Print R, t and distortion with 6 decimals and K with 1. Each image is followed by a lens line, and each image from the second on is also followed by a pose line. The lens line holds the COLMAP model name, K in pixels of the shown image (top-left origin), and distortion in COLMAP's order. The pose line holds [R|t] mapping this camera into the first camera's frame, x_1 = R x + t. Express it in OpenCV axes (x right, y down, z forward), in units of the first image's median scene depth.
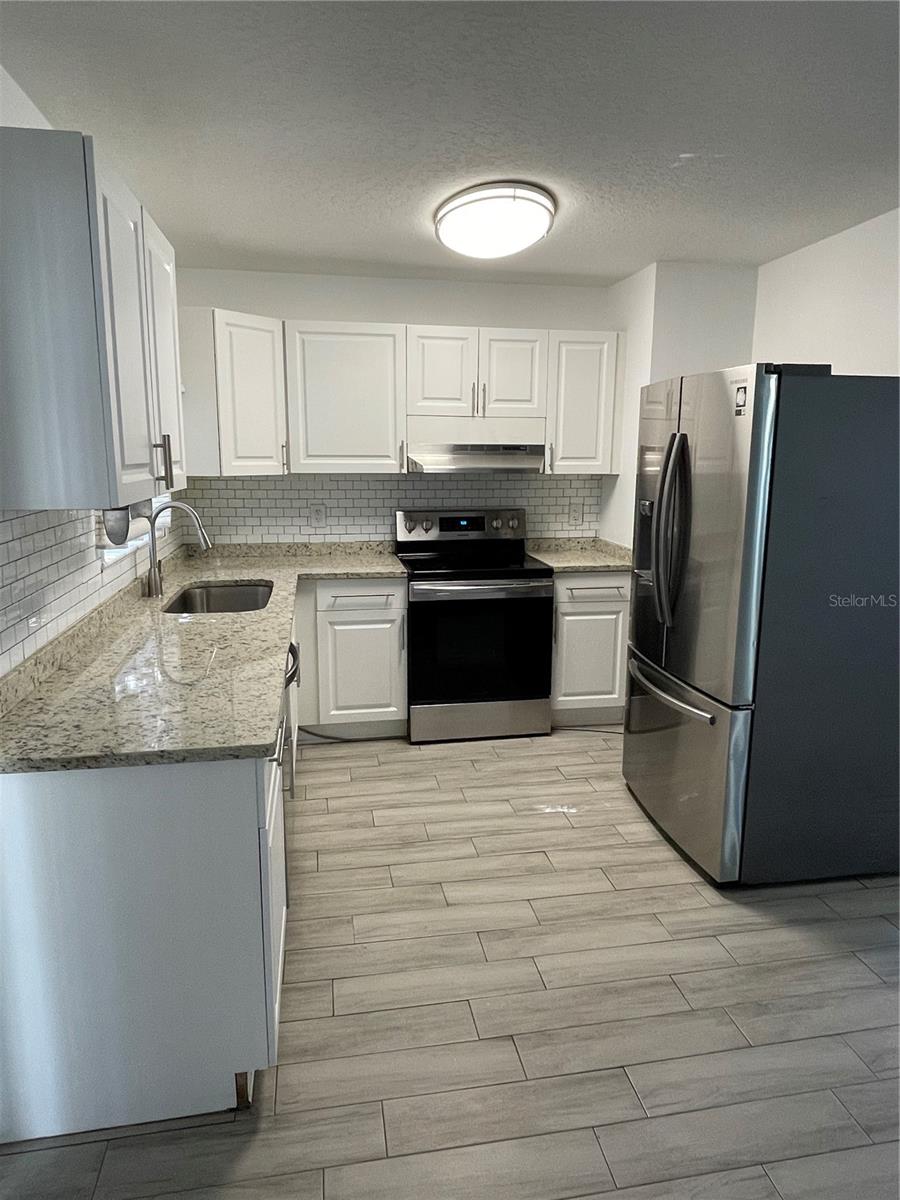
lens RADIAL K [[769.6, 0, 455.0], [0, 769.6, 598.2], [0, 0, 1]] dist [0.010351, -0.005794]
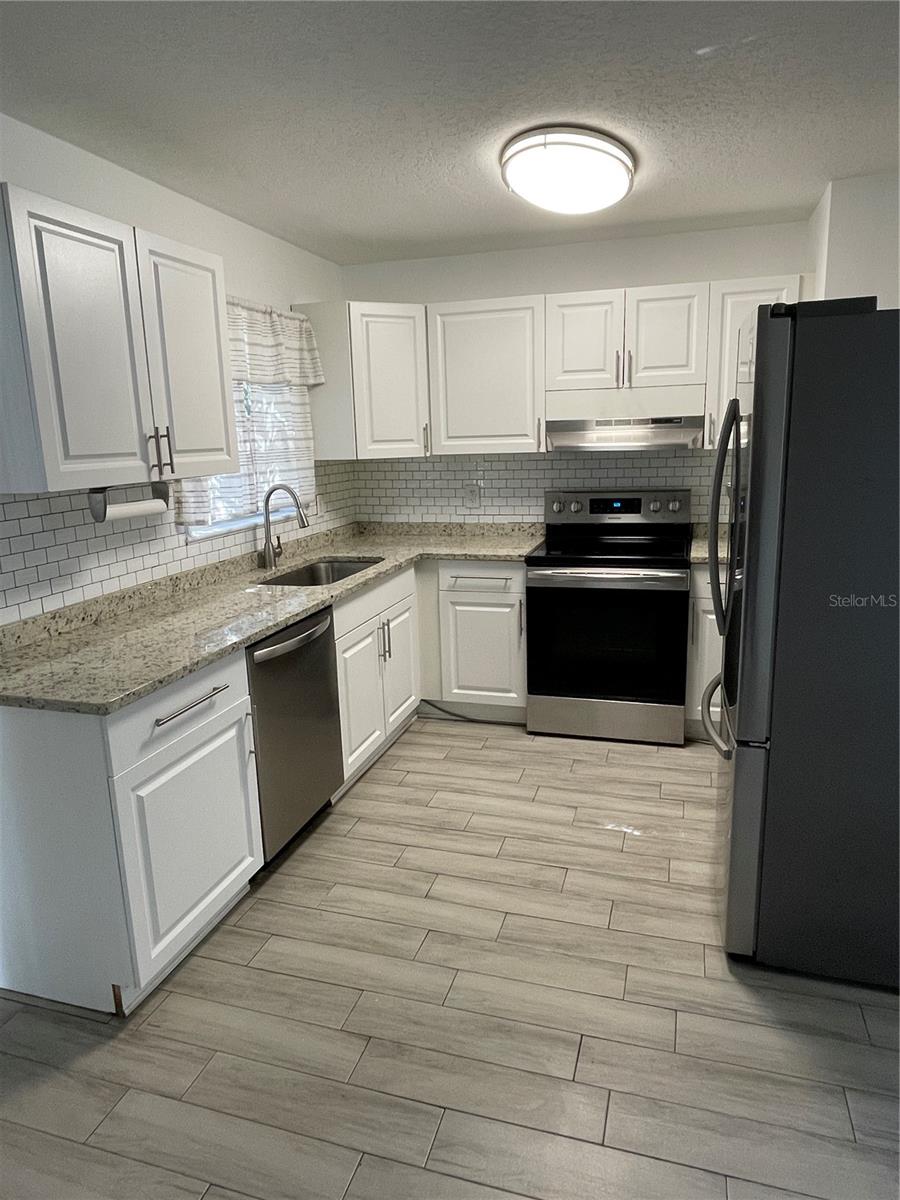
lens RADIAL K [[769.6, 0, 449.3], [0, 769.6, 598.9], [0, 0, 1]] dist [0.010351, -0.005794]
pose [[0.884061, 0.067810, -0.462427, 0.330318], [-0.053736, 0.997605, 0.043557, -0.018445], [0.464273, -0.013658, 0.885587, 0.110424]]
